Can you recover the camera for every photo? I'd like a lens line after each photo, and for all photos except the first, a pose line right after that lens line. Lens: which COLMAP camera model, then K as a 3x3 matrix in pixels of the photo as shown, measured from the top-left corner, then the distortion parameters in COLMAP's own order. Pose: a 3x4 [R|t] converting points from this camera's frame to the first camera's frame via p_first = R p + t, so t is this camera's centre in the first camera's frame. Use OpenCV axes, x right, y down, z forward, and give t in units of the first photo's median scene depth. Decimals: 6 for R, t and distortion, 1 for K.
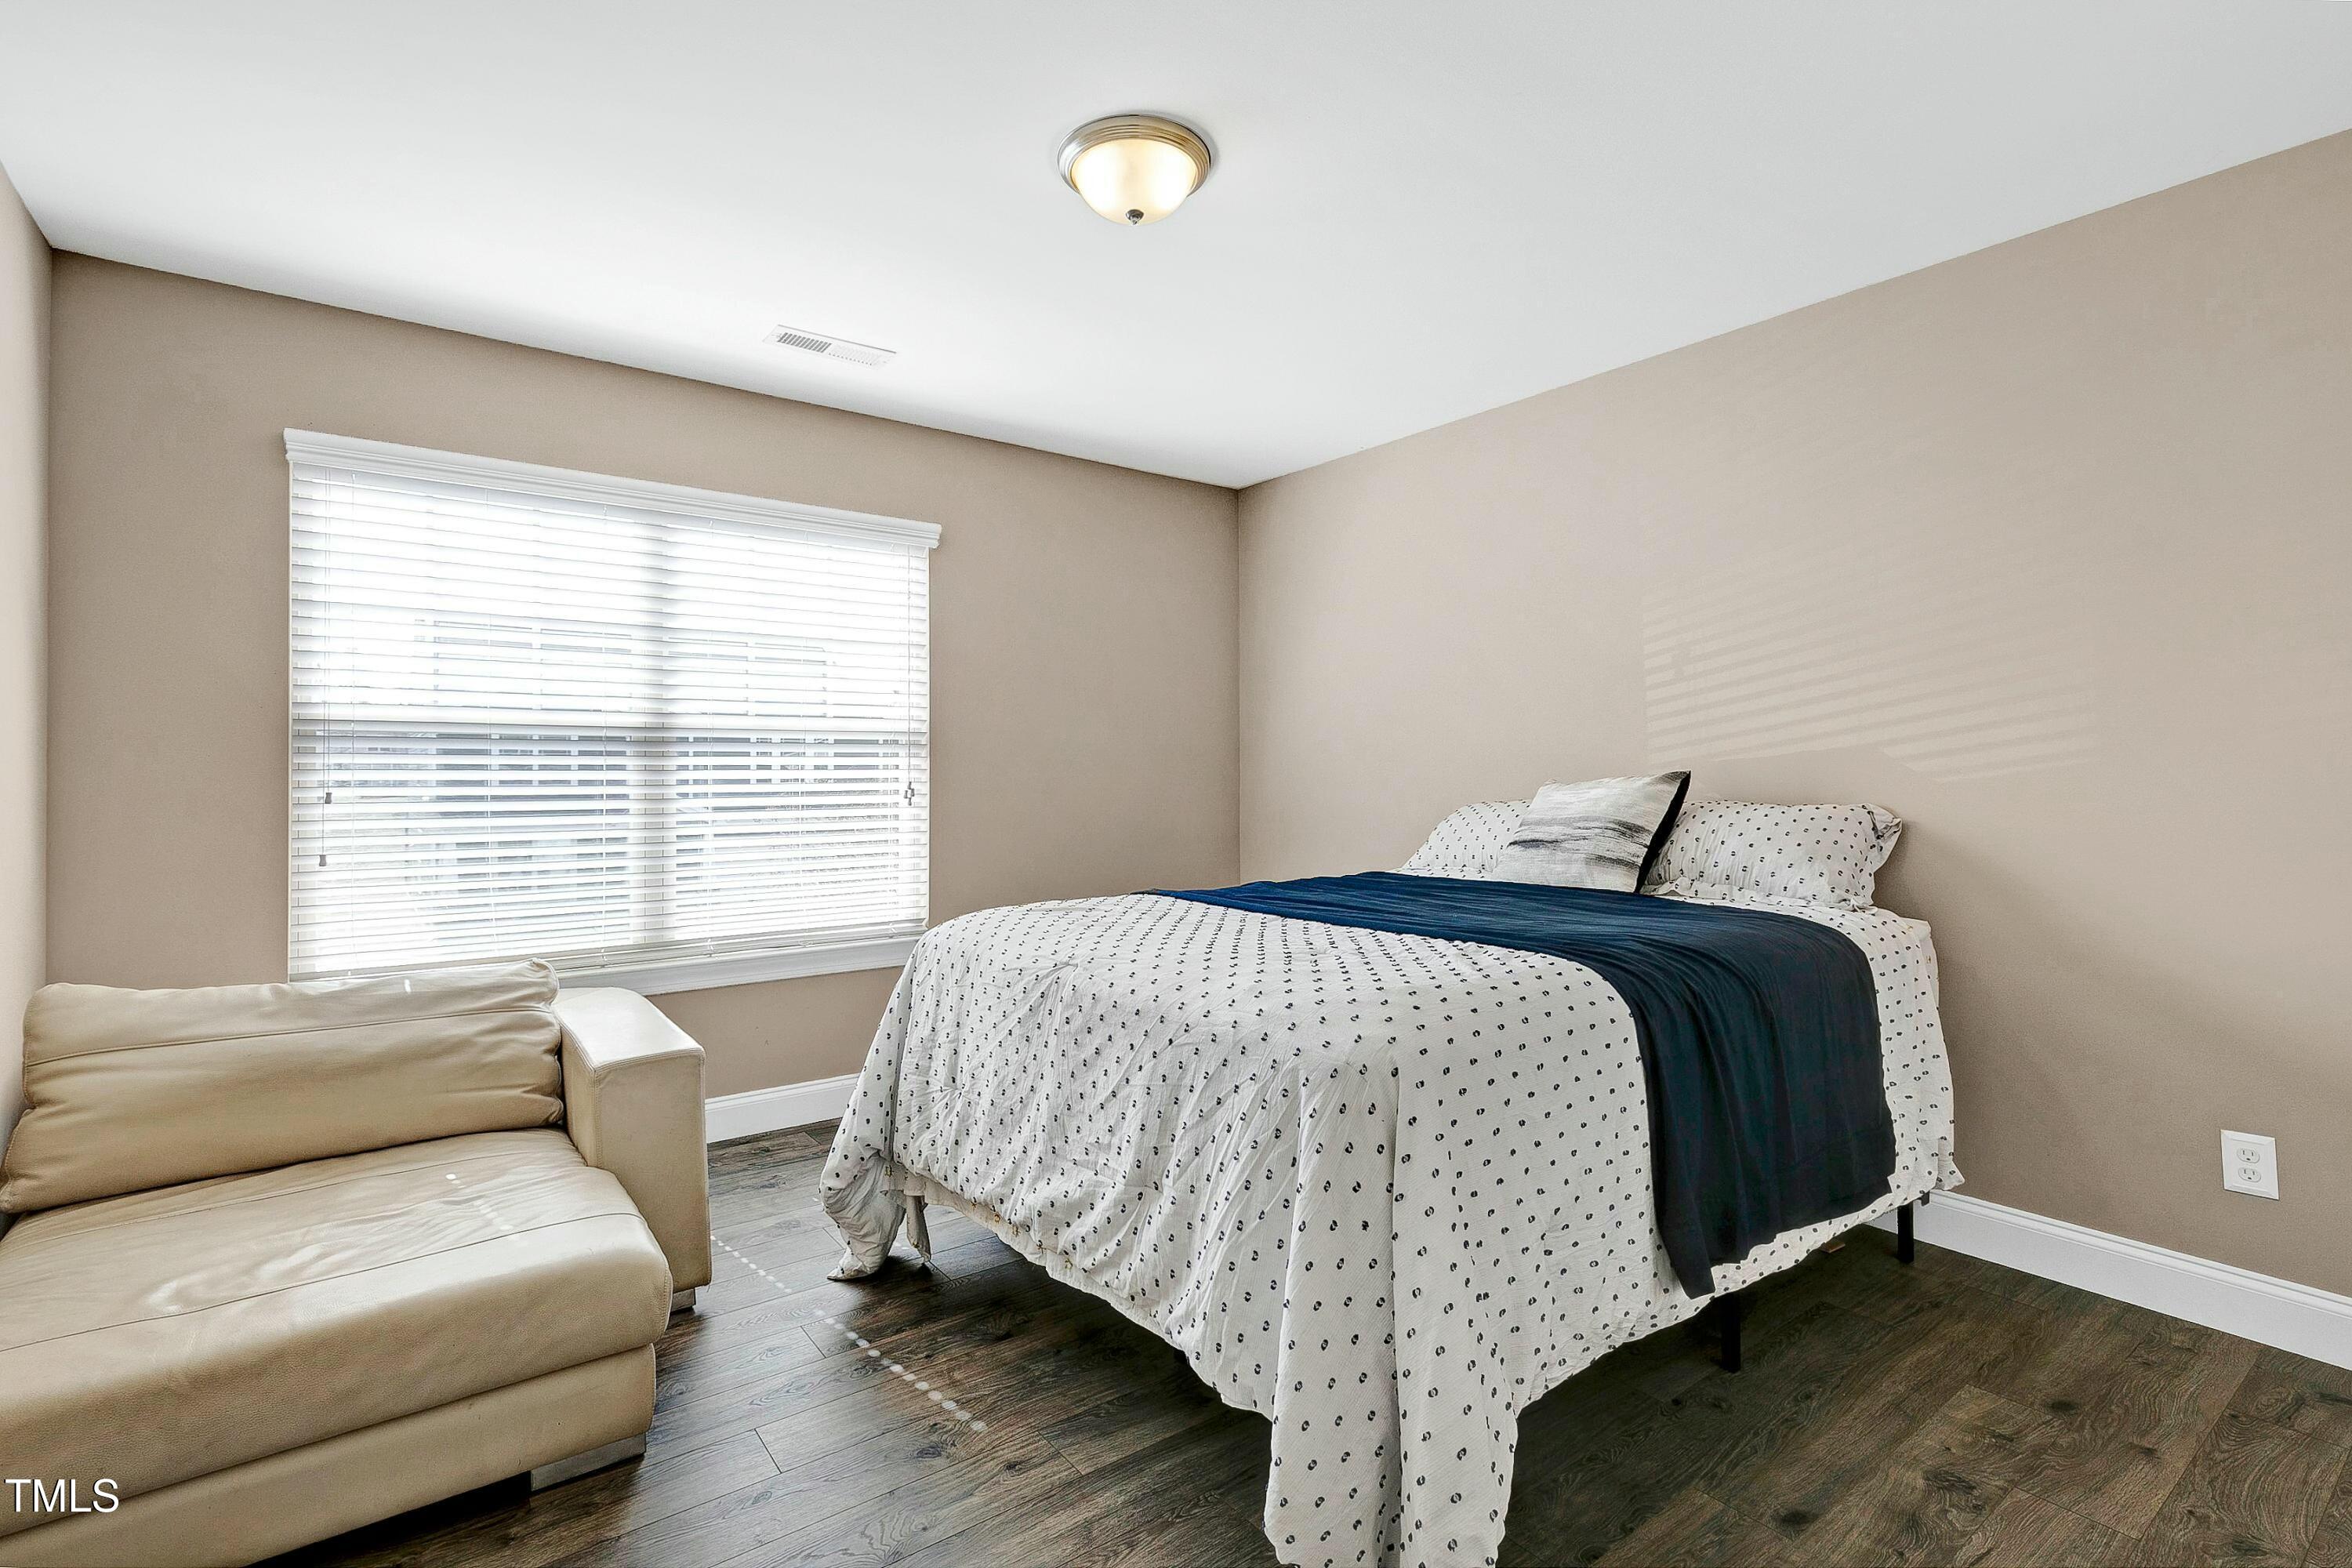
lens RADIAL K [[1071.0, 0, 1175.3], [0, 1071.0, 779.4], [0, 0, 1]] dist [-0.000960, -0.000106]
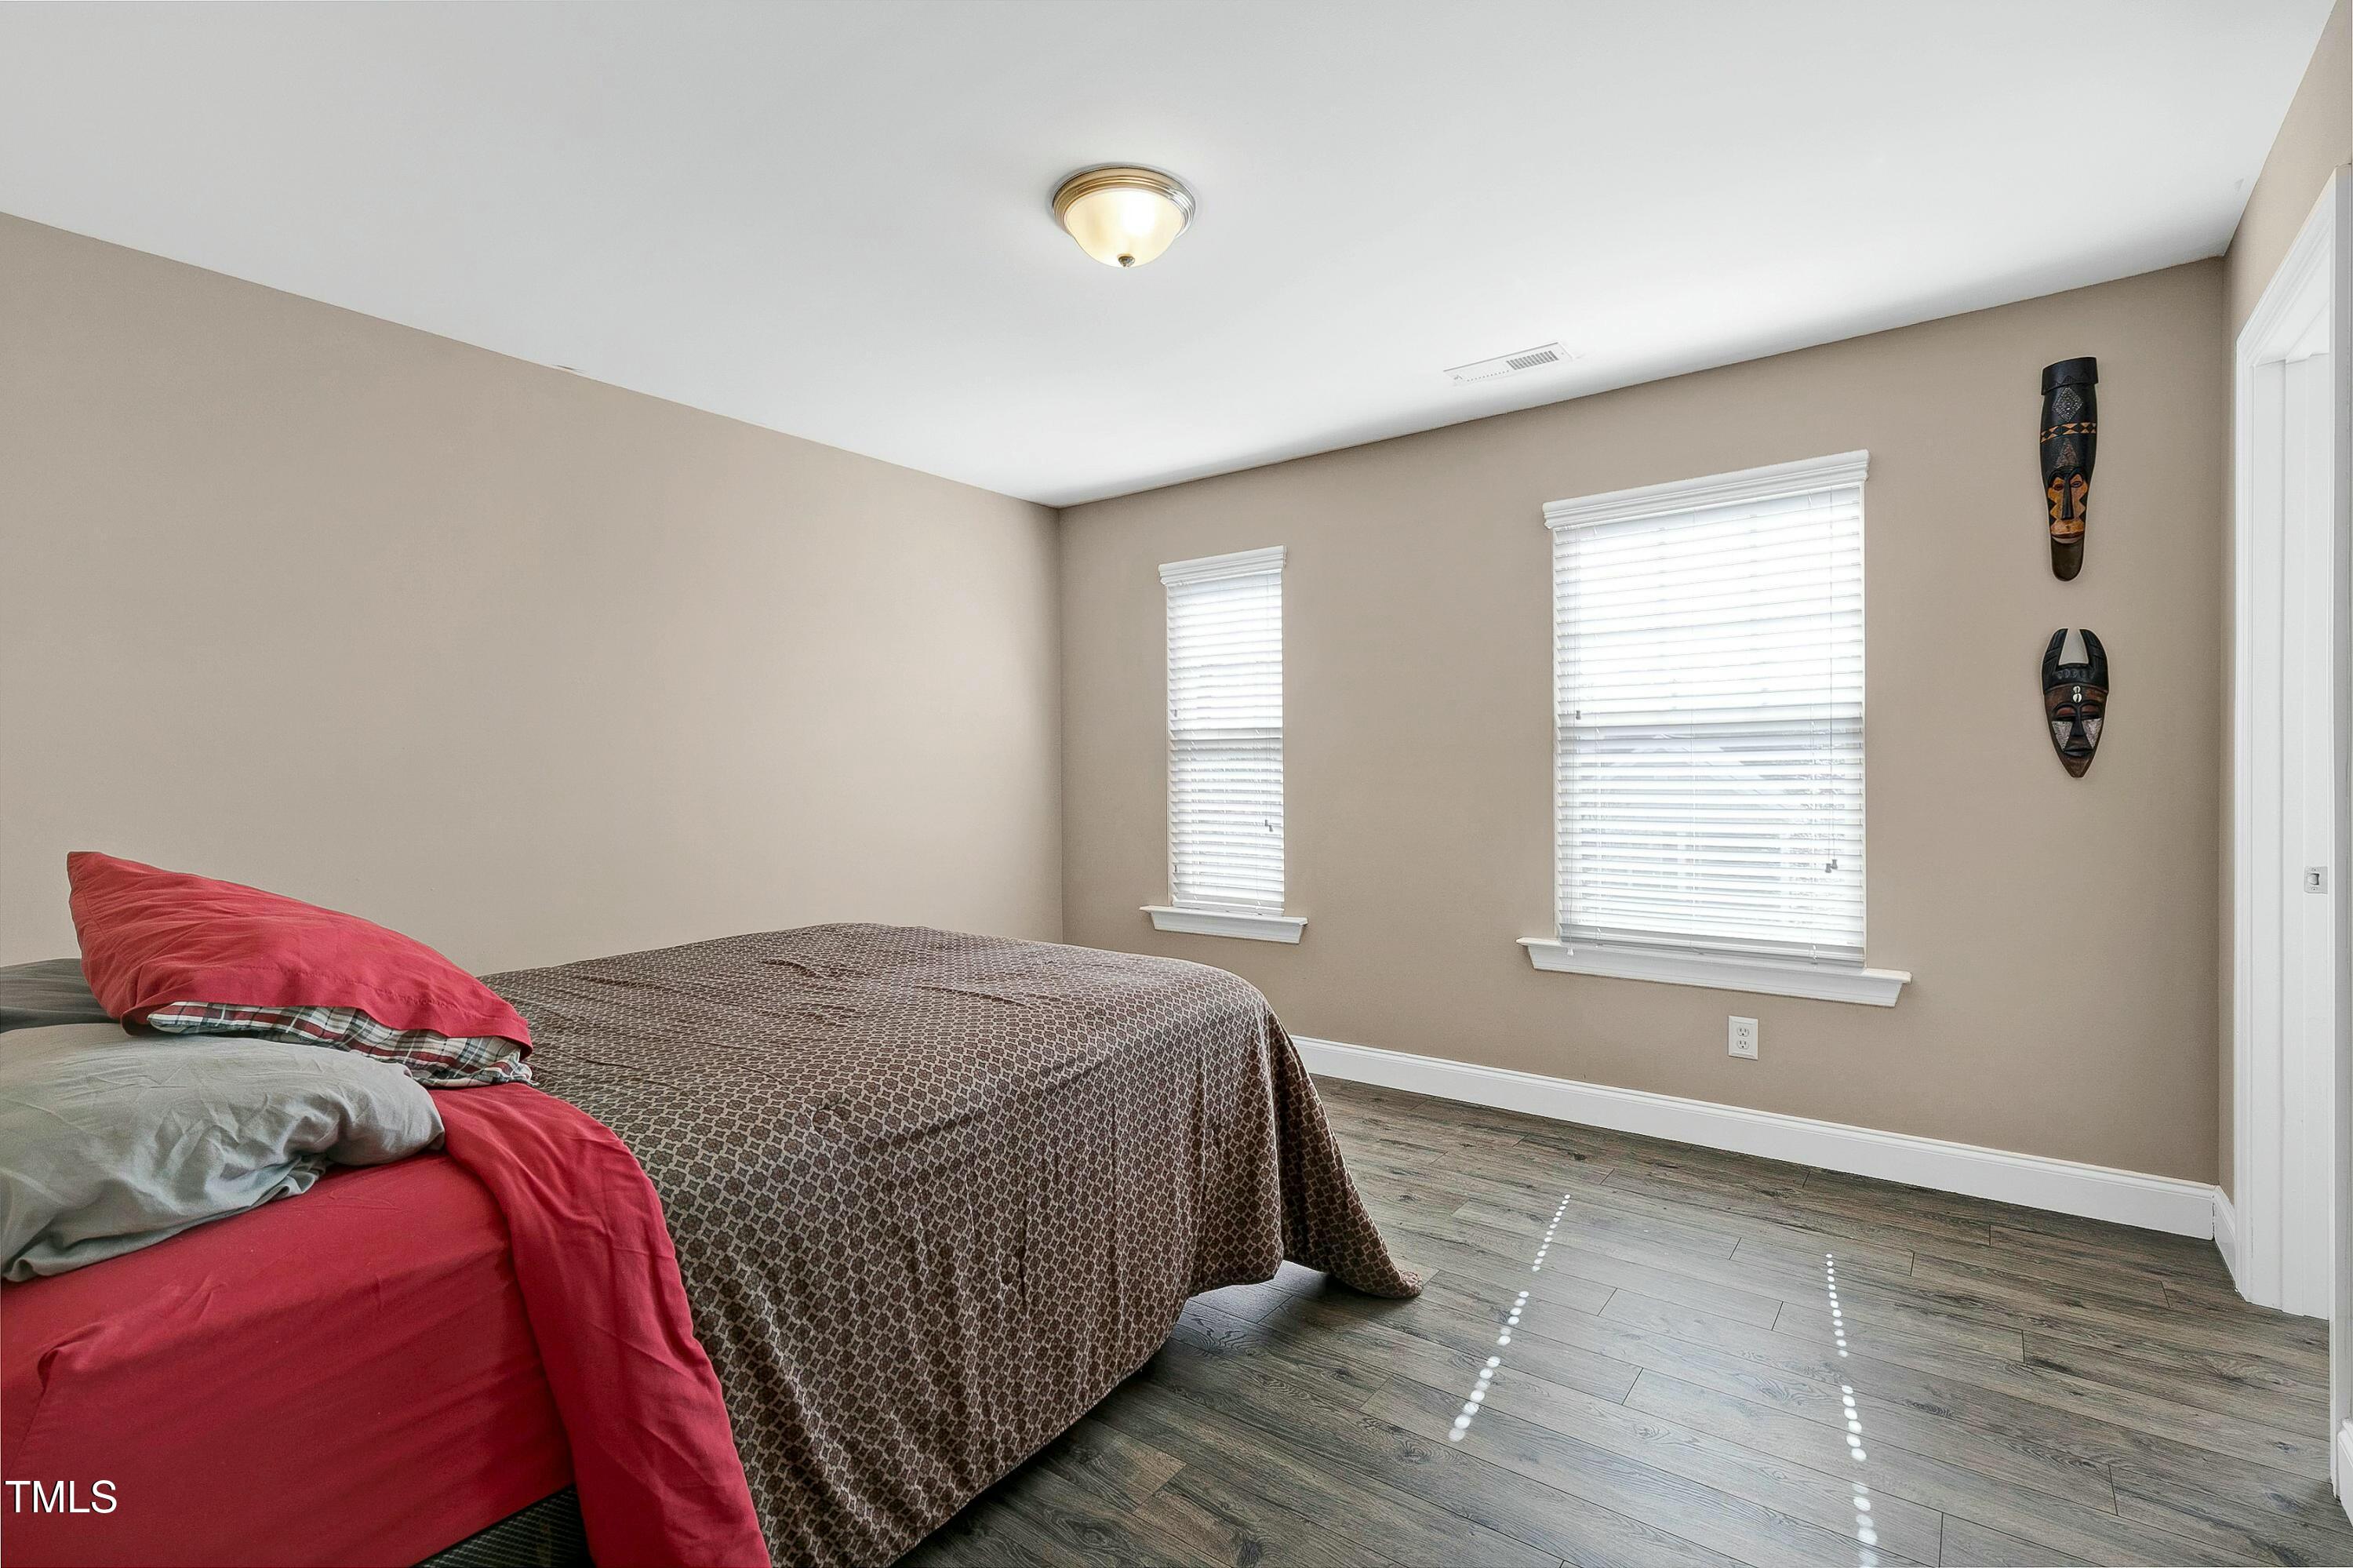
lens RADIAL K [[1071.5, 0, 1177.0], [0, 1071.5, 783.0], [0, 0, 1]] dist [-0.000960, -0.000106]
pose [[0.282211, 0.006563, -0.959330, 0.288835], [0.003375, 0.999964, 0.007834, -0.002128], [0.959347, -0.005449, 0.282178, 0.206431]]
